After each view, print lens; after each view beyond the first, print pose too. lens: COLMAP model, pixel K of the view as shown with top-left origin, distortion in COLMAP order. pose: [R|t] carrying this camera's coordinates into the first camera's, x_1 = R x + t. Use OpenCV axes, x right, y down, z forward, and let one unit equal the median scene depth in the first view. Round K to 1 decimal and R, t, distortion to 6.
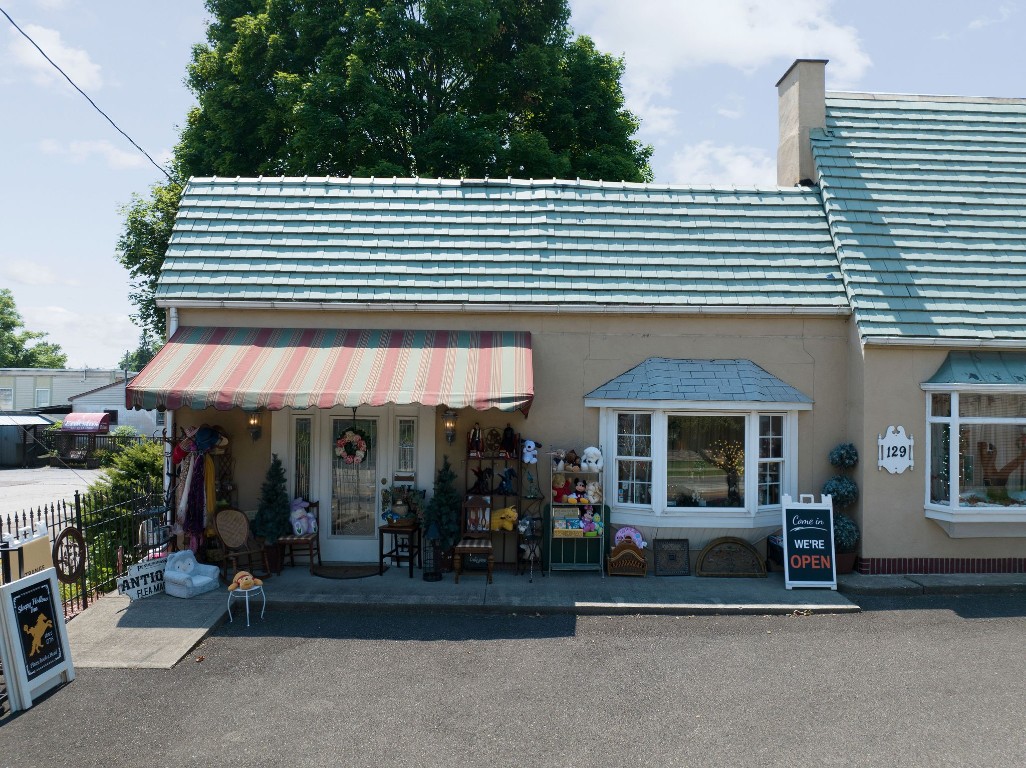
lens RADIAL K [[730.4, 0, 513.3], [0, 730.4, 404.8], [0, 0, 1]] dist [-0.039654, -0.000240]
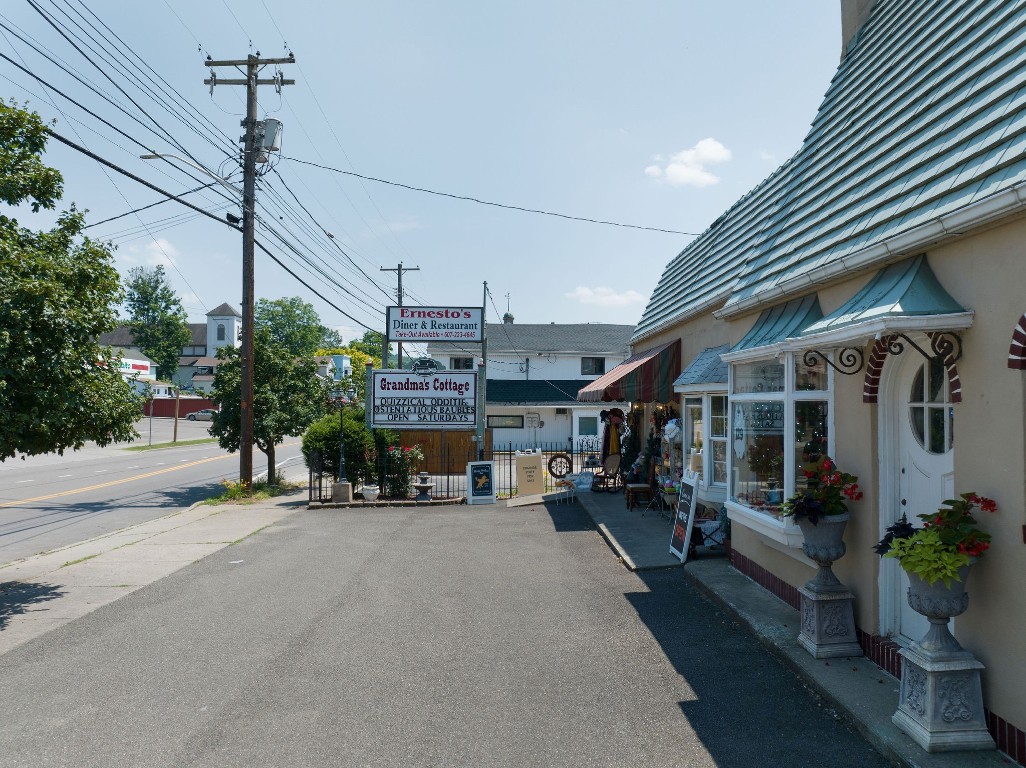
lens RADIAL K [[734.4, 0, 508.5], [0, 734.4, 381.3], [0, 0, 1]] dist [-0.039333, 0.012529]
pose [[-0.006362, -0.046140, -0.998915, 1.337969], [0.025846, 0.998594, -0.046290, 0.033333], [0.999646, -0.026112, -0.005161, 0.679175]]
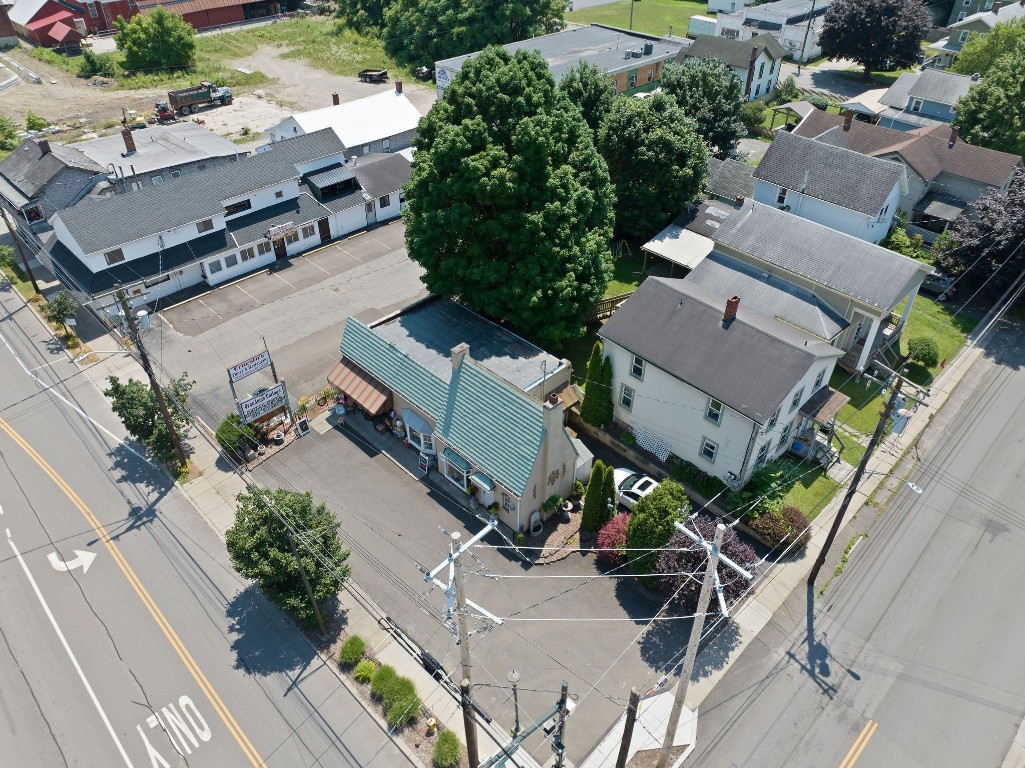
lens RADIAL K [[720.0, 0, 512.5], [0, 720.0, 384.0], [0, 0, 1]] dist [-0.035269, 0.004352]
pose [[0.696236, 0.434435, -0.571420, 2.791214], [0.025189, 0.780781, 0.624297, -2.639891], [0.717370, -0.449051, 0.532665, -0.666597]]
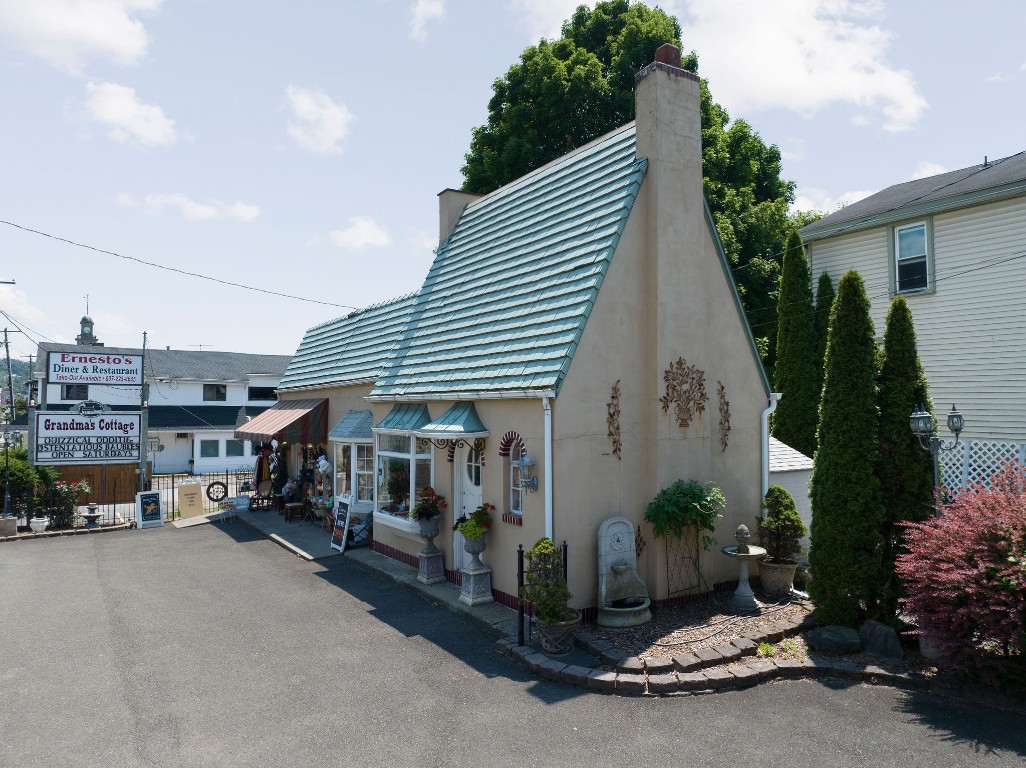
lens RADIAL K [[734.4, 0, 508.5], [0, 734.4, 381.3], [0, 0, 1]] dist [-0.039333, 0.012529]
pose [[0.512137, -0.053564, -0.857232, 1.860413], [0.033158, 0.998543, -0.042583, -0.045860], [0.858264, -0.006616, 0.513166, 0.420265]]
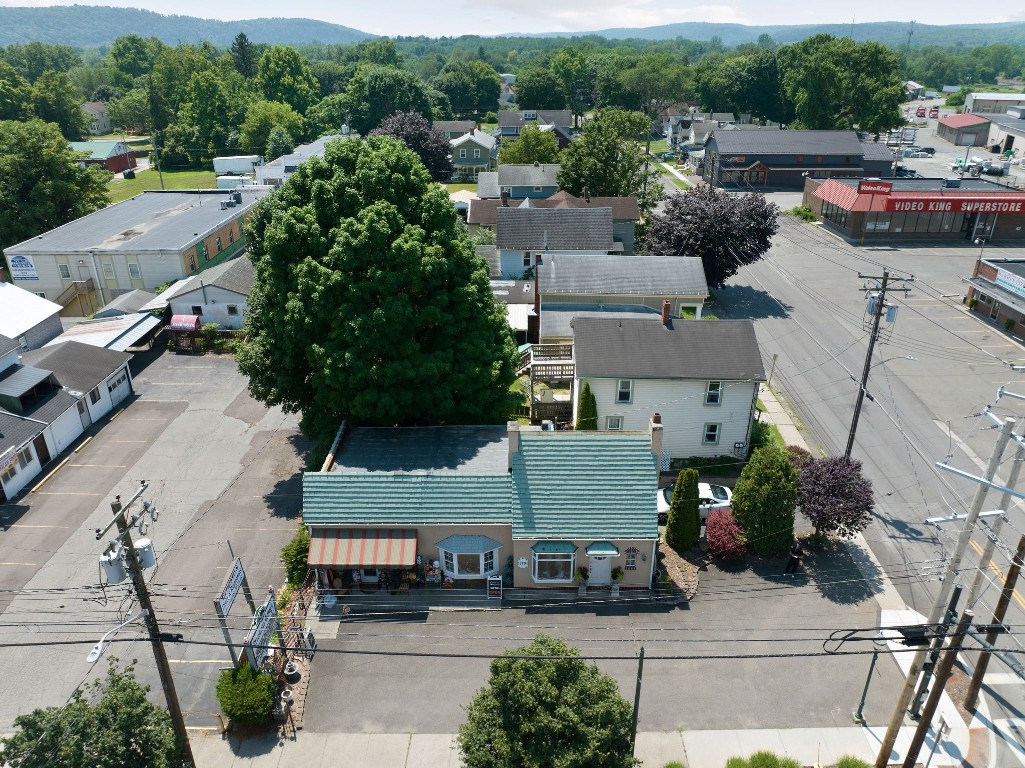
lens RADIAL K [[720.0, 0, 512.5], [0, 720.0, 384.0], [0, 0, 1]] dist [-0.035269, 0.004352]
pose [[0.999658, -0.009011, -0.024539, 0.536778], [0.019120, 0.892162, 0.451311, -2.130791], [0.017826, -0.451626, 0.892029, -1.597604]]
